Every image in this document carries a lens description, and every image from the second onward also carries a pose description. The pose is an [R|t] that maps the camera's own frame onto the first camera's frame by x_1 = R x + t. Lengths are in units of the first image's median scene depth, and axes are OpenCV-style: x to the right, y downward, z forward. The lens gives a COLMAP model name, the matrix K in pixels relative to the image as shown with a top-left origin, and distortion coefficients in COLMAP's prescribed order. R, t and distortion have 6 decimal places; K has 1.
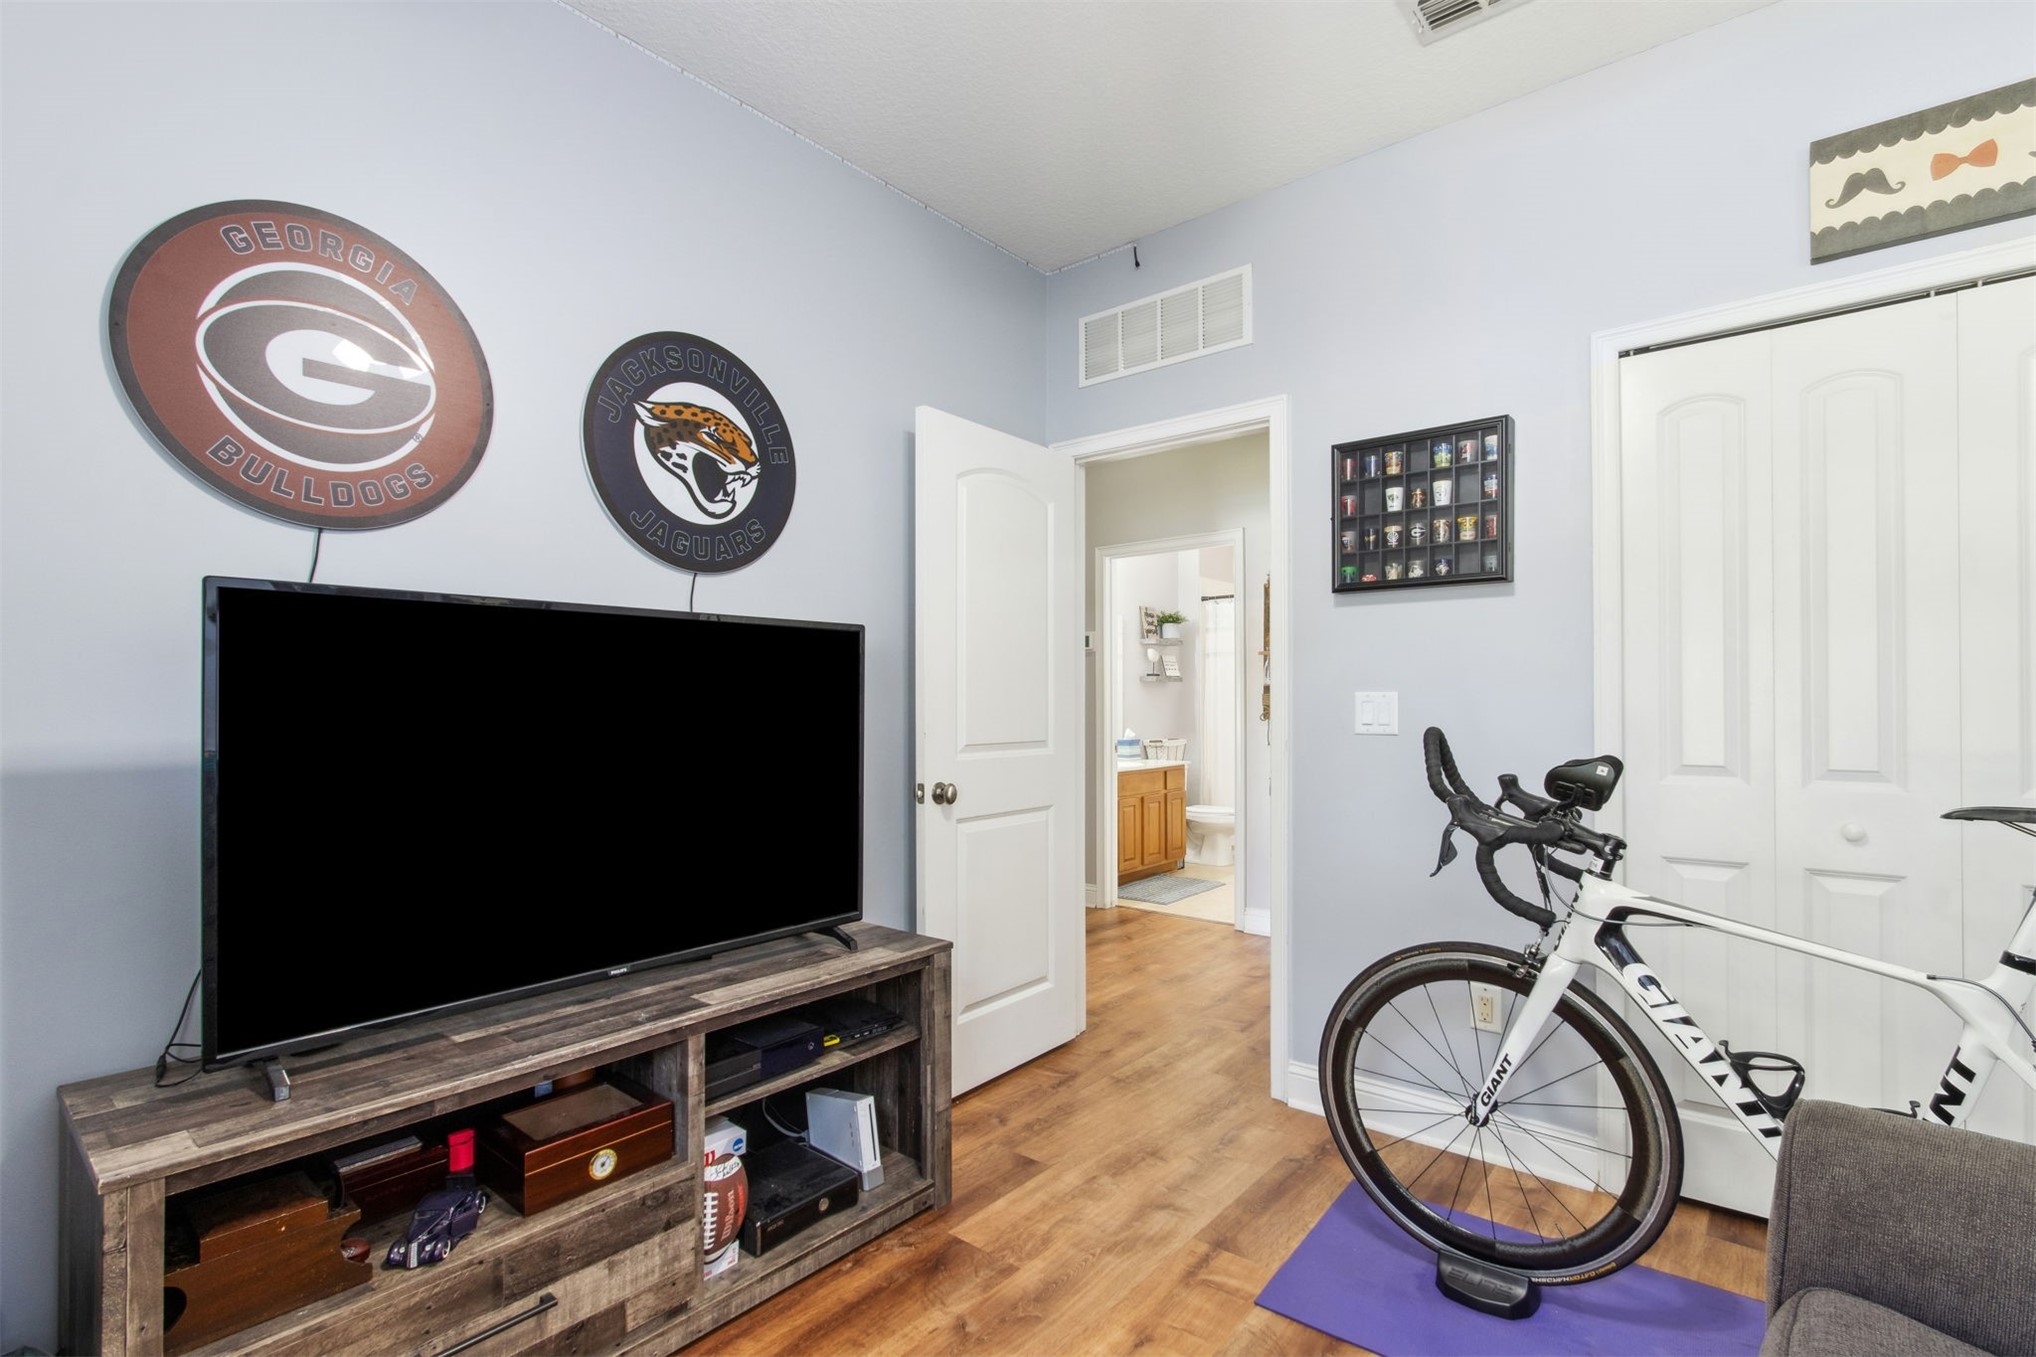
lens RADIAL K [[967.0, 0, 1013.2], [0, 967.0, 666.3], [0, 0, 1]] dist [0.001664, -0.000133]
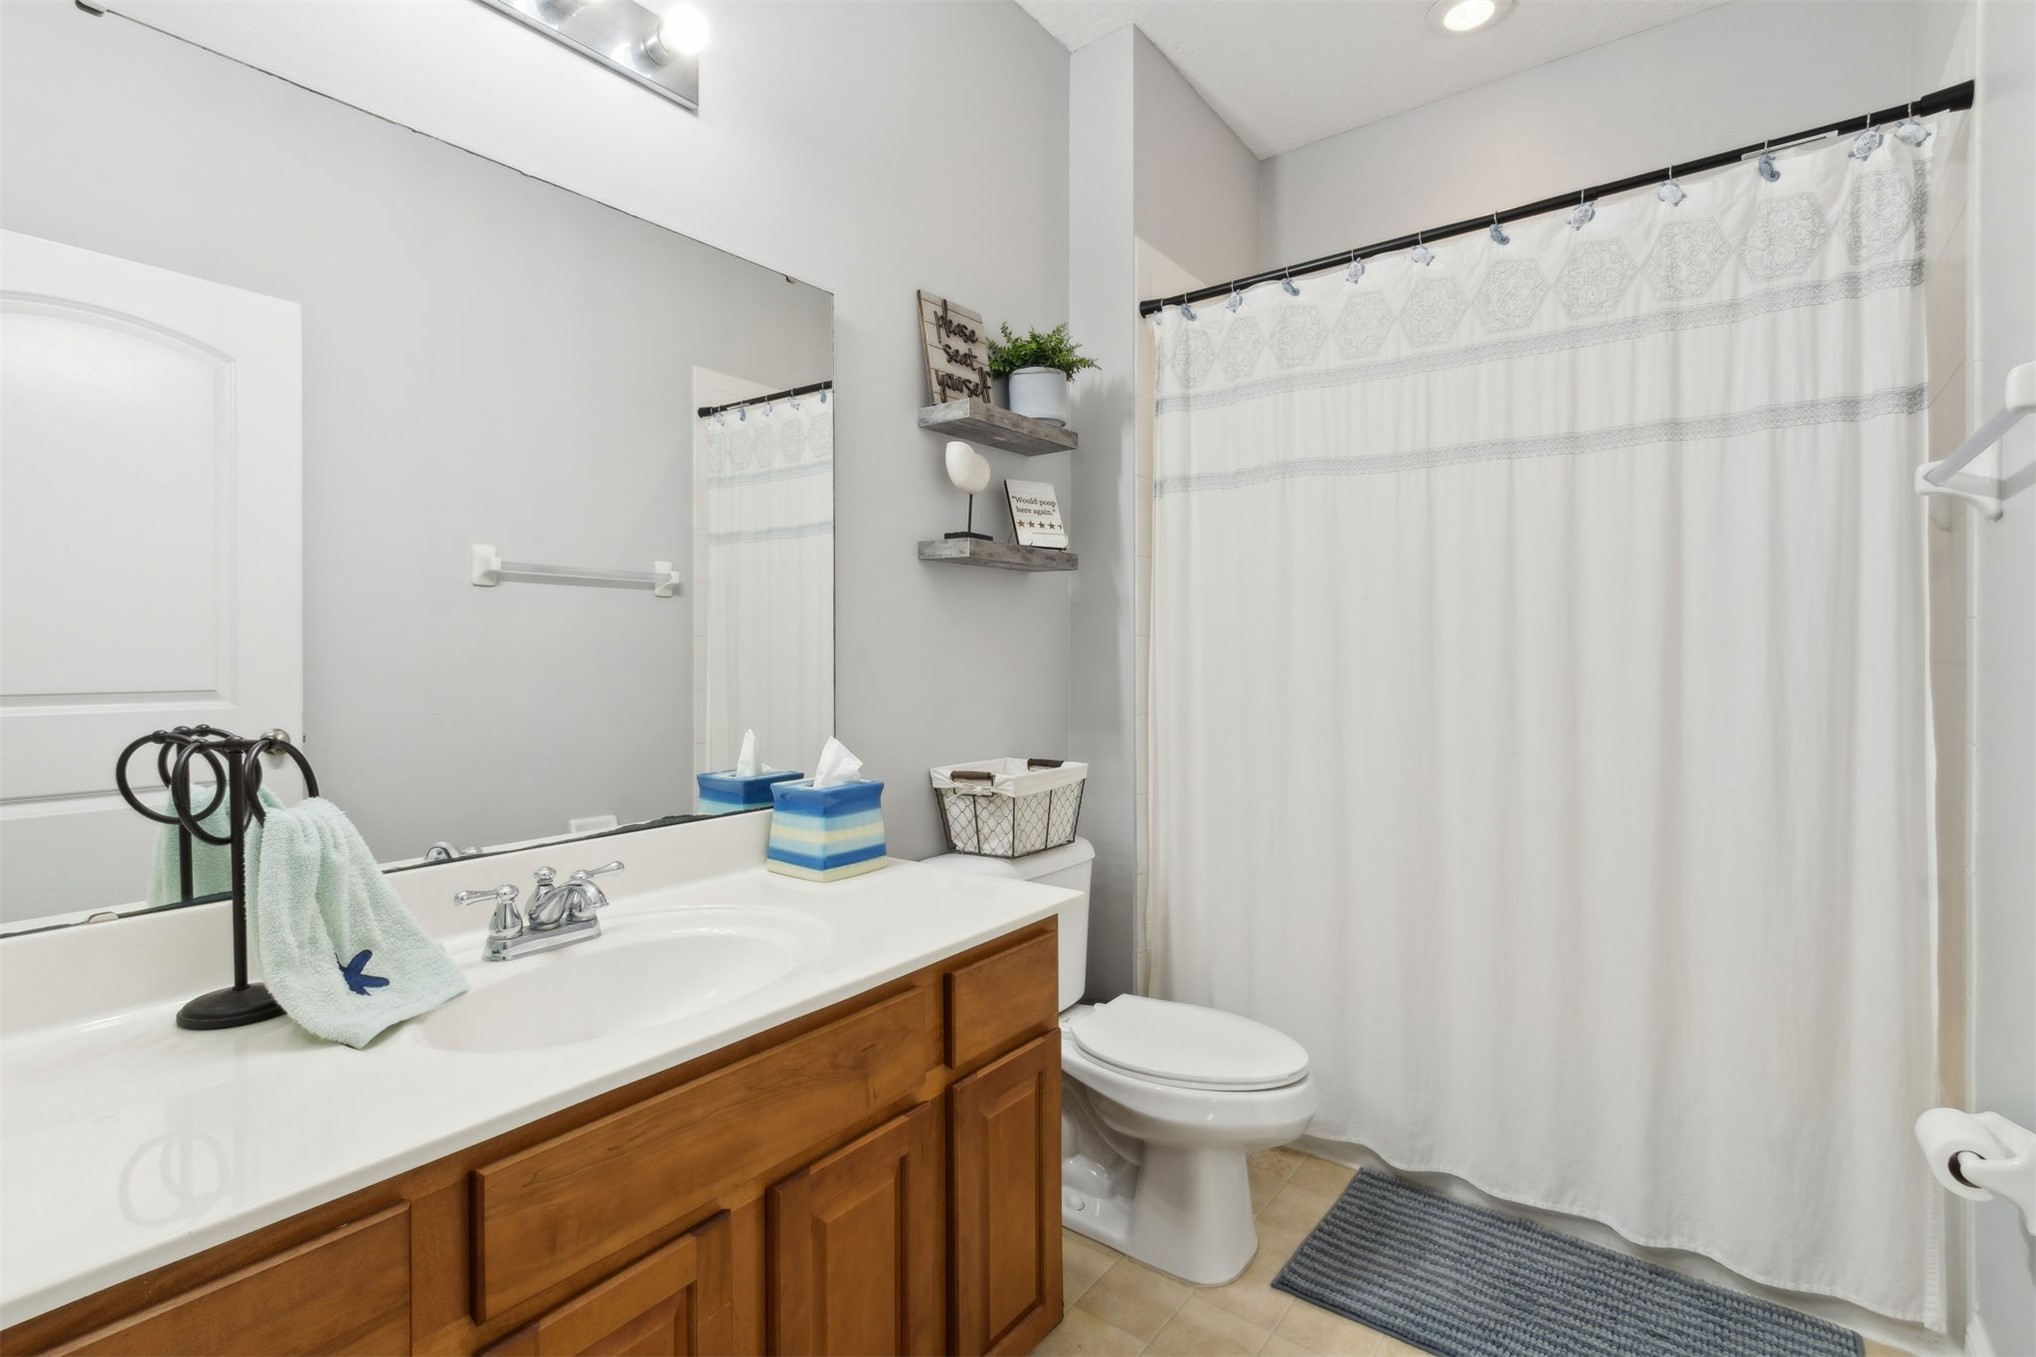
lens RADIAL K [[967.0, 0, 1013.2], [0, 967.0, 666.3], [0, 0, 1]] dist [0.001664, -0.000133]
pose [[0.998780, -0.004441, 0.049181, 0.141901], [0.001732, 0.998485, 0.054989, 0.029979], [-0.049351, -0.054837, 0.997275, 0.706851]]
